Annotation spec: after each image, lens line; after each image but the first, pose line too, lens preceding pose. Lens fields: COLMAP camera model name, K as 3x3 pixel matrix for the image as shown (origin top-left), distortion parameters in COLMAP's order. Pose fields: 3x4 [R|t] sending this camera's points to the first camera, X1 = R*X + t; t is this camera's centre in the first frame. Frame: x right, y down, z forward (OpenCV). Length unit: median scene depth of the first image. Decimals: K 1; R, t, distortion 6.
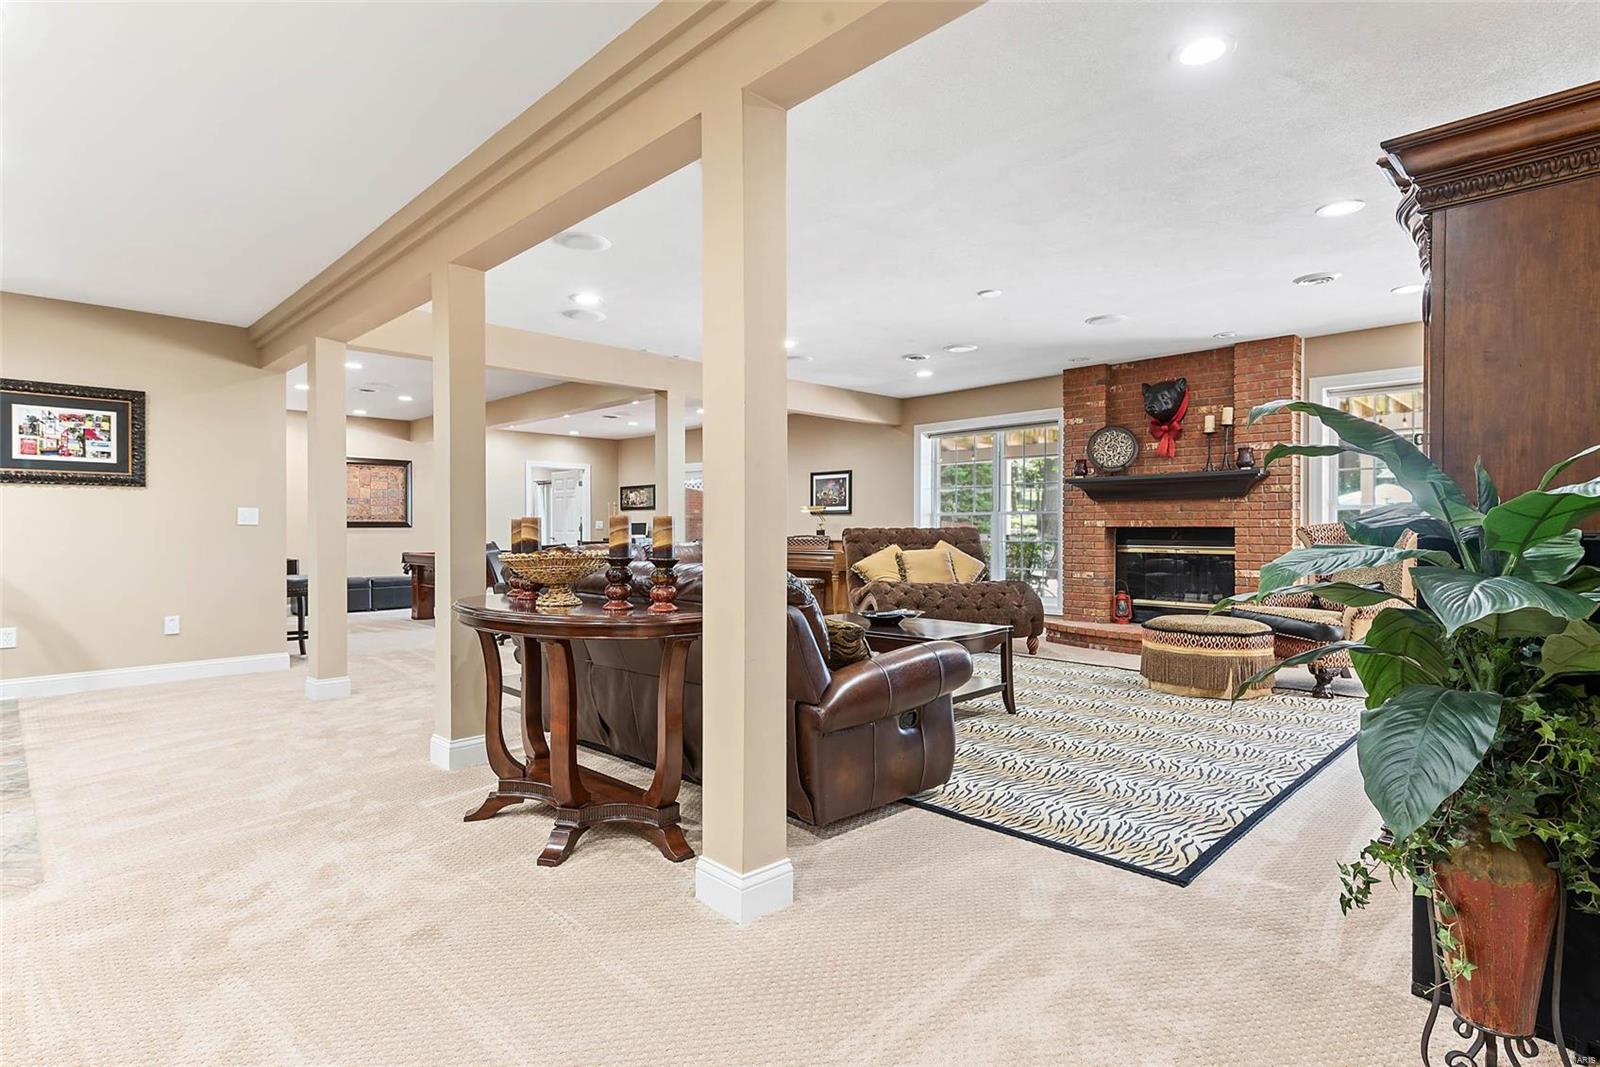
lens RADIAL K [[819.7, 0, 773.1], [0, 819.7, 532.8], [0, 0, 1]] dist [-0.001046, -0.000357]
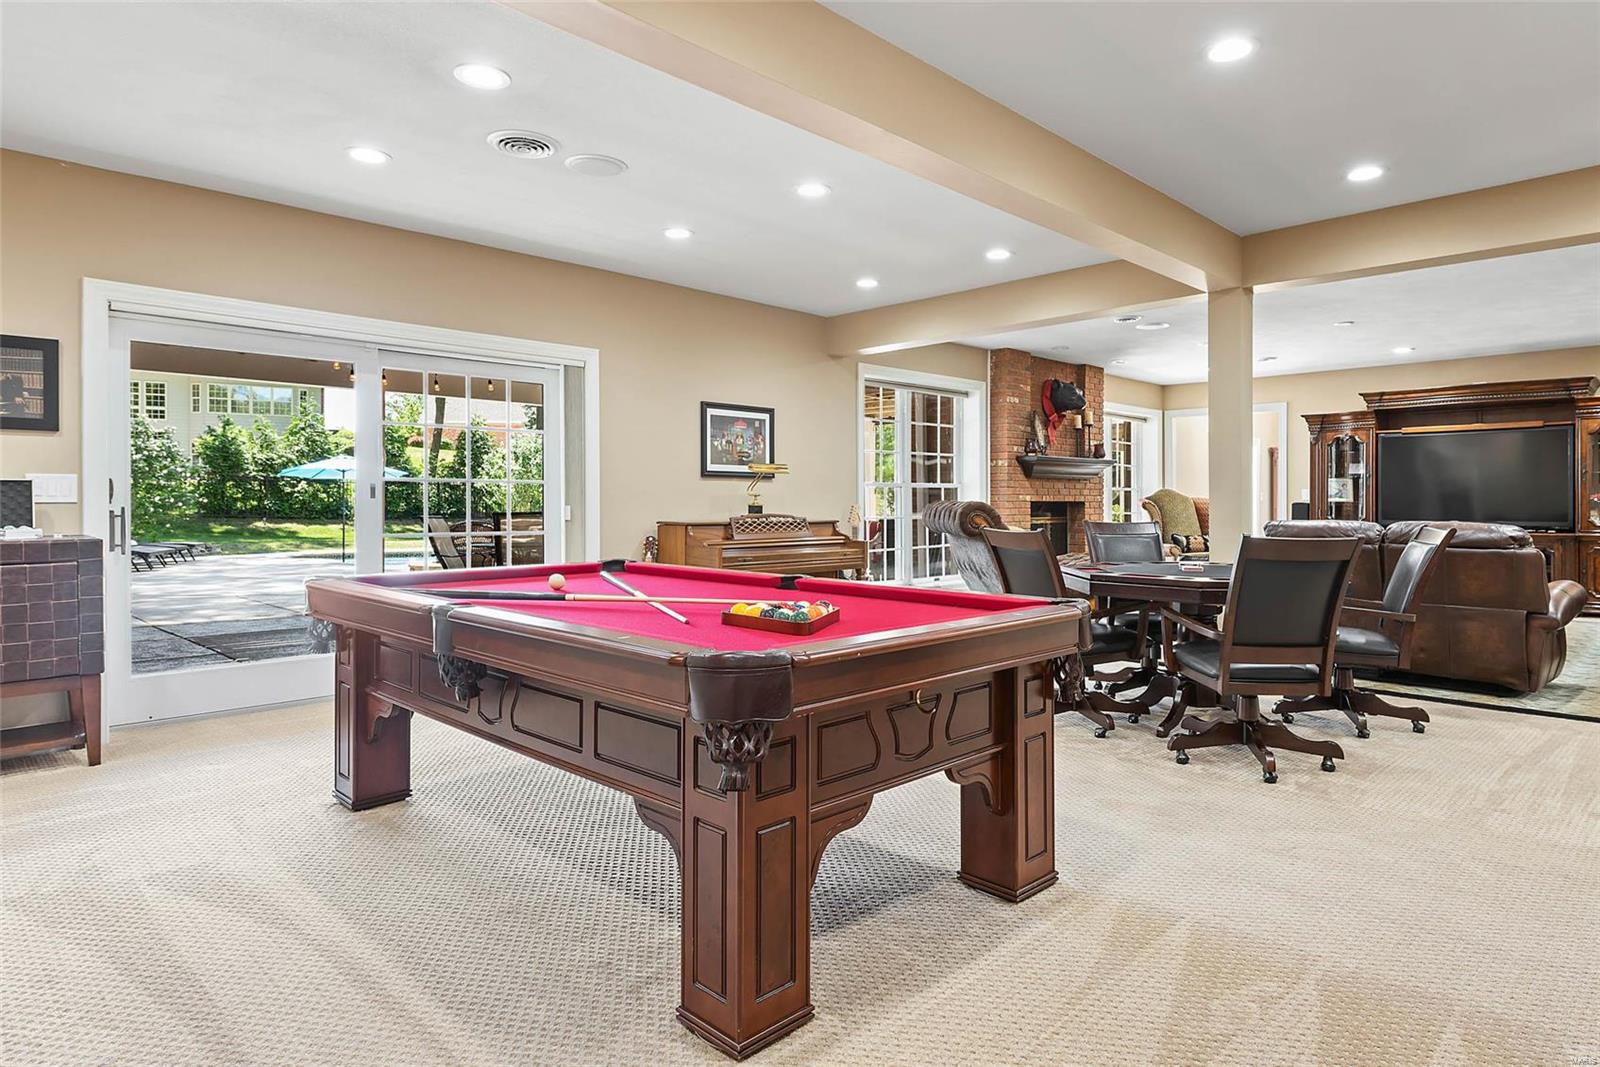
lens RADIAL K [[894.6, 0, 798.8], [0, 894.6, 498.5], [0, 0, 1]] dist [0.000350, 0.000125]
pose [[-0.029722, 0.002700, 0.999555, -0.787676], [0.003570, 0.999990, -0.002595, -0.008893], [-0.999552, 0.003492, -0.029731, 1.349231]]
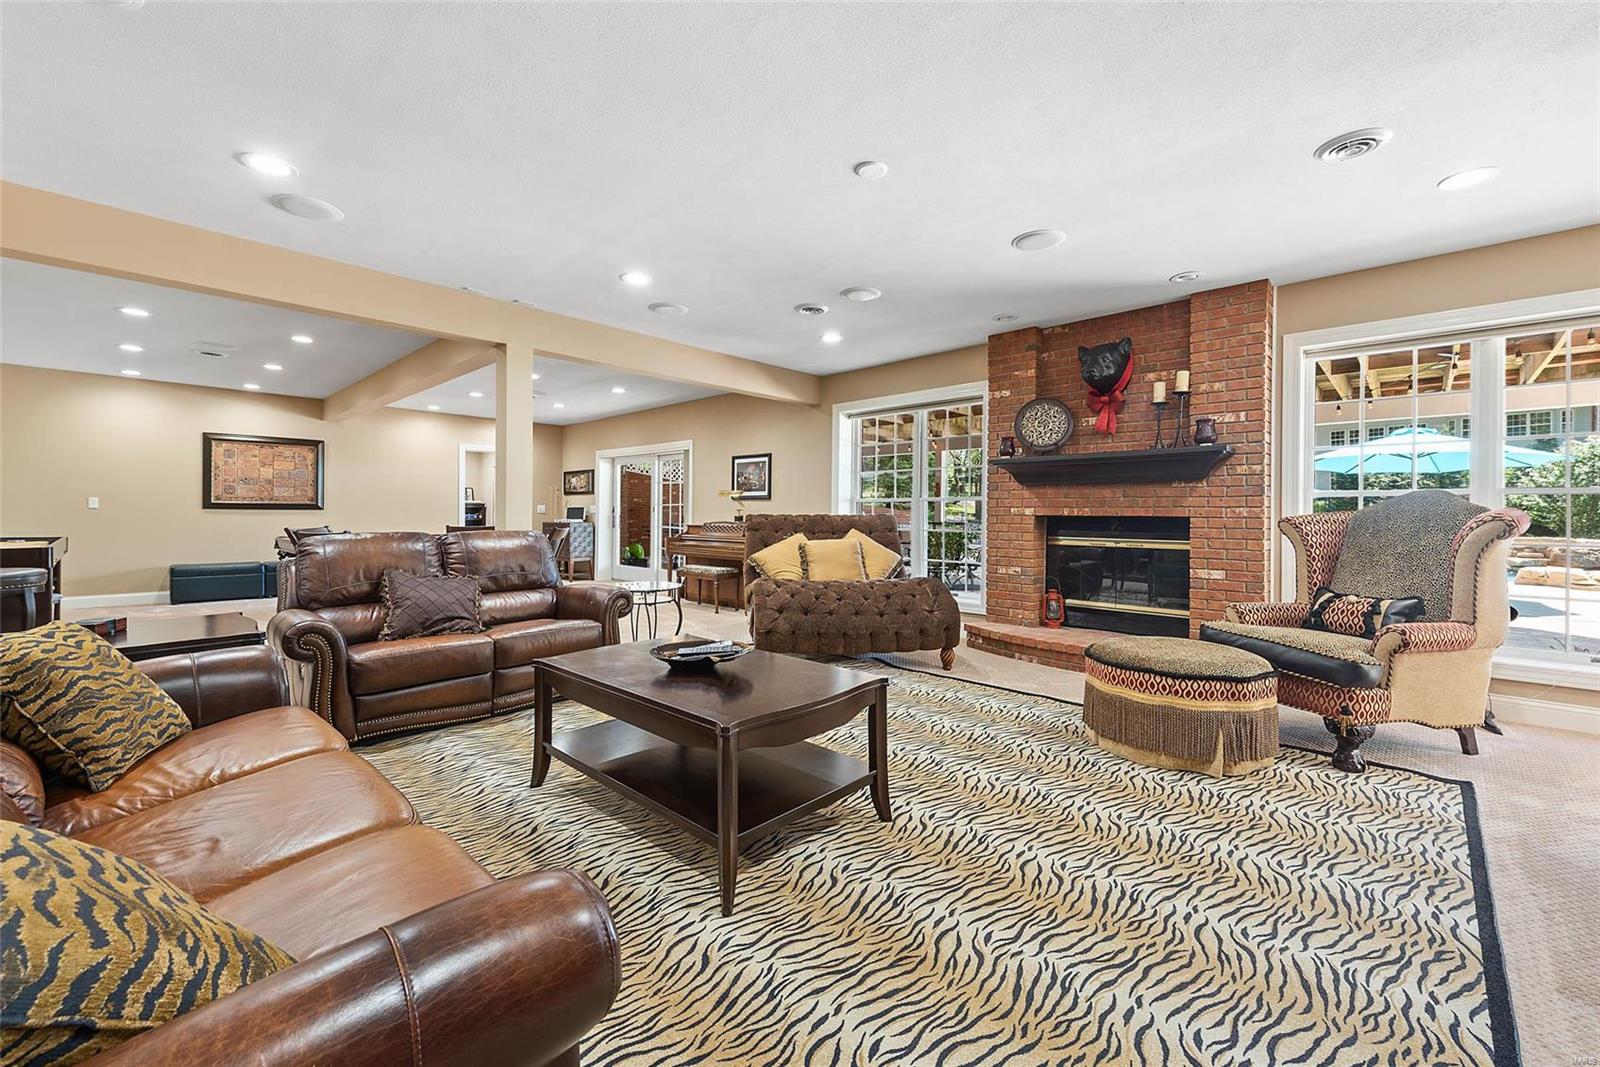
lens RADIAL K [[662.0, 0, 798.0], [0, 662.0, 516.1], [0, 0, 1]] dist [0.001489, 0.000128]
pose [[0.998943, 0.007774, 0.045294, 0.124974], [-0.007685, 0.999968, -0.002137, -0.003040], [-0.045309, 0.001786, 0.998971, 0.314949]]
